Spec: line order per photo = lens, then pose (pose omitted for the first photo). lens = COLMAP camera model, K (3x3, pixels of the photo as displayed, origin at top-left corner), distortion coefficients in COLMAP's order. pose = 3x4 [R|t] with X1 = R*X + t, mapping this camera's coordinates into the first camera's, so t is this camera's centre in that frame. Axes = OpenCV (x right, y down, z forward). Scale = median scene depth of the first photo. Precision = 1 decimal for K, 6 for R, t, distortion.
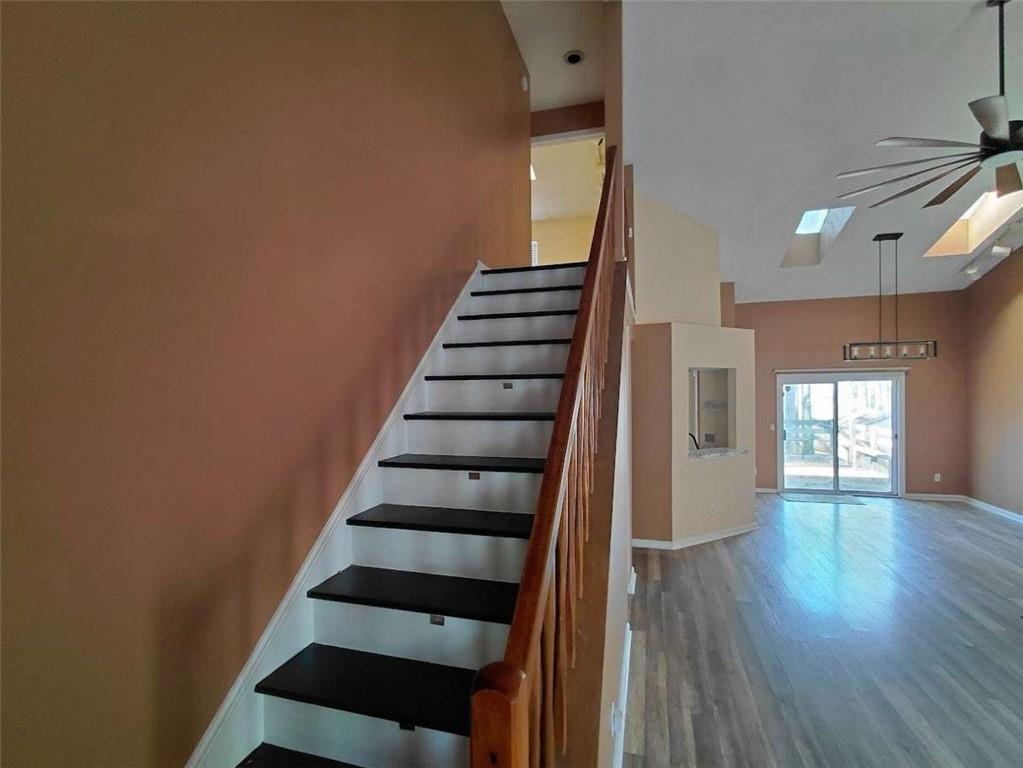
lens RADIAL K [[472.9, 0, 516.6], [0, 472.9, 389.6], [0, 0, 1]] dist [-0.003058, 0.001832]
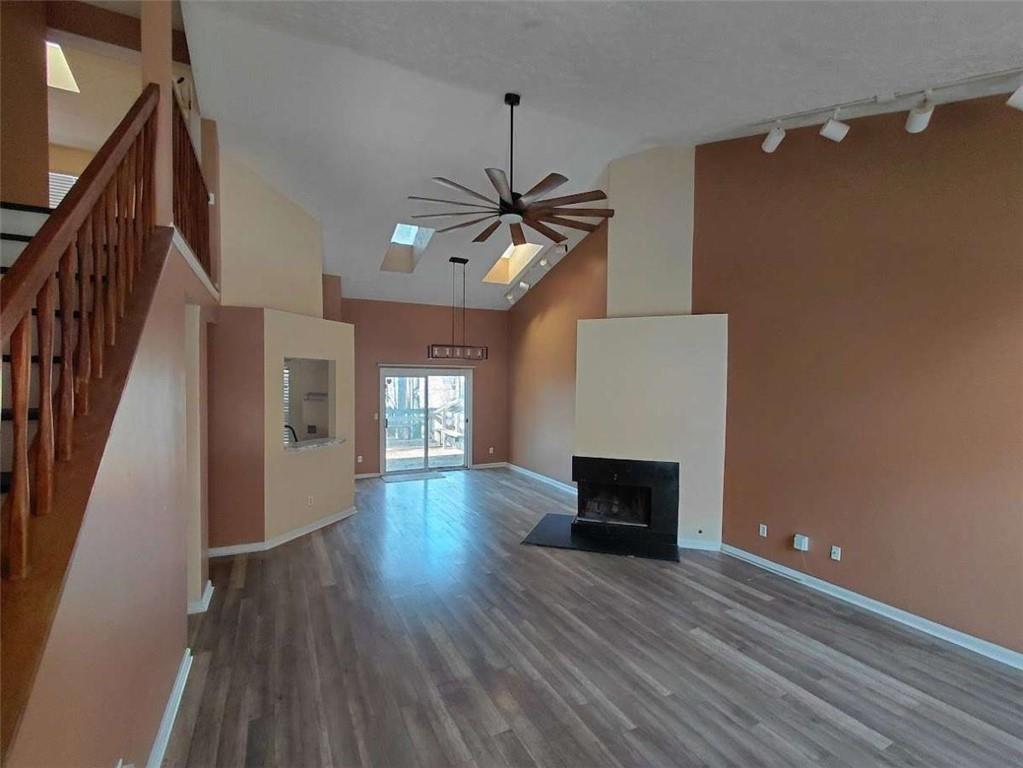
lens RADIAL K [[472.9, 0, 517.9], [0, 472.9, 391.3], [0, 0, 1]] dist [-0.003058, 0.001832]
pose [[0.732383, 0.003716, 0.680883, 0.054491], [-0.018567, 0.999722, 0.014515, -0.000407], [-0.680640, -0.023273, 0.732248, -0.021853]]
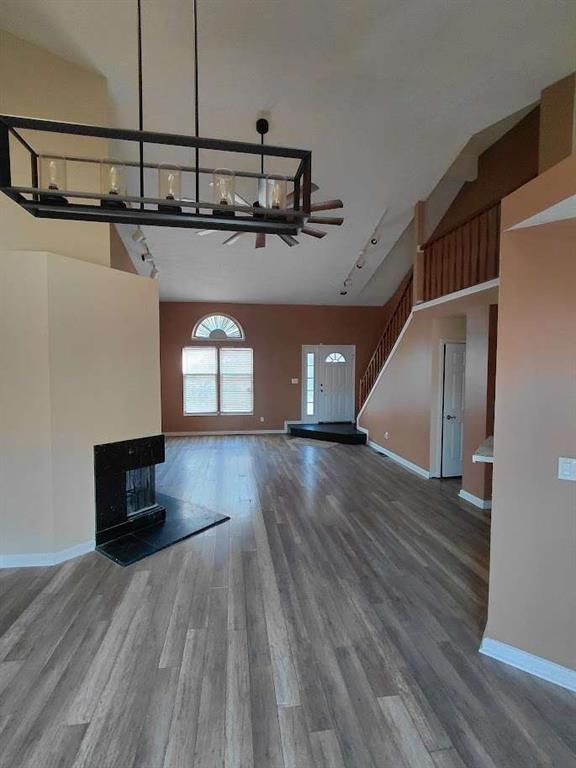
lens RADIAL K [[355.1, 0, 288.4], [0, 355.1, 383.8], [0, 0, 1]] dist [-0.003058, 0.001832]
pose [[-0.907422, 0.023984, -0.419535, 0.870734], [0.006006, 0.999008, 0.044121, 0.026454], [0.420177, 0.037516, -0.906667, 1.303434]]
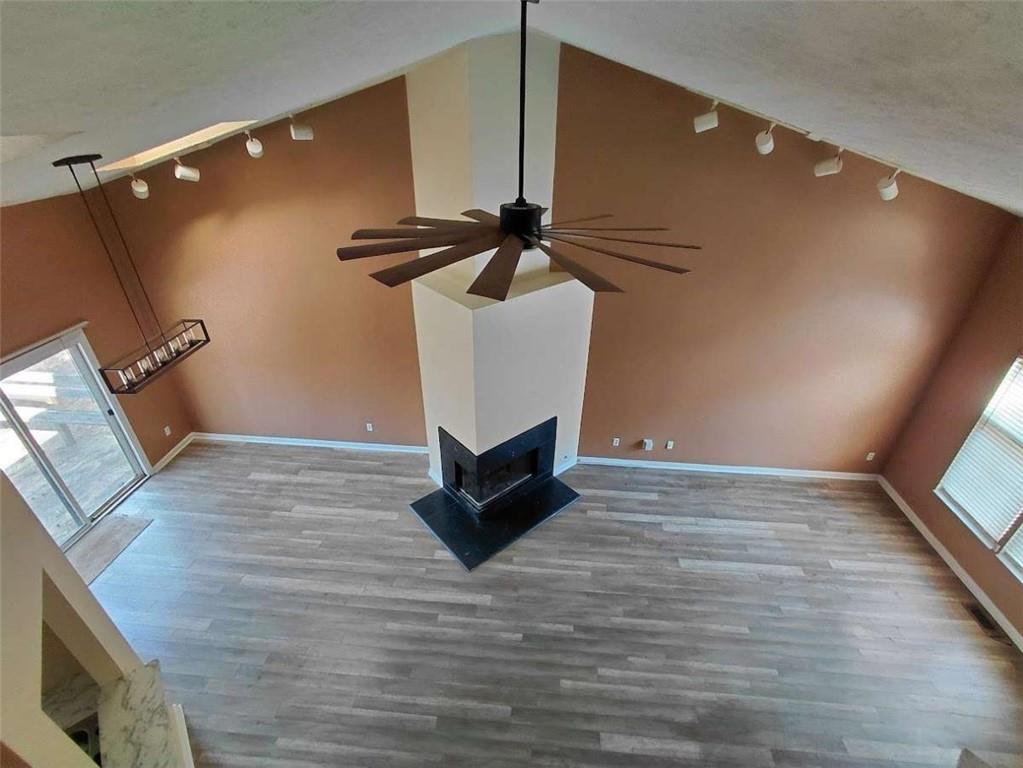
lens RADIAL K [[472.9, 0, 515.8], [0, 472.9, 388.1], [0, 0, 1]] dist [-0.003058, 0.001832]
pose [[-0.196291, -0.501046, 0.842866, 0.123909], [-0.008686, 0.860443, 0.509472, -0.408631], [-0.980507, 0.092683, -0.173249, 0.684310]]
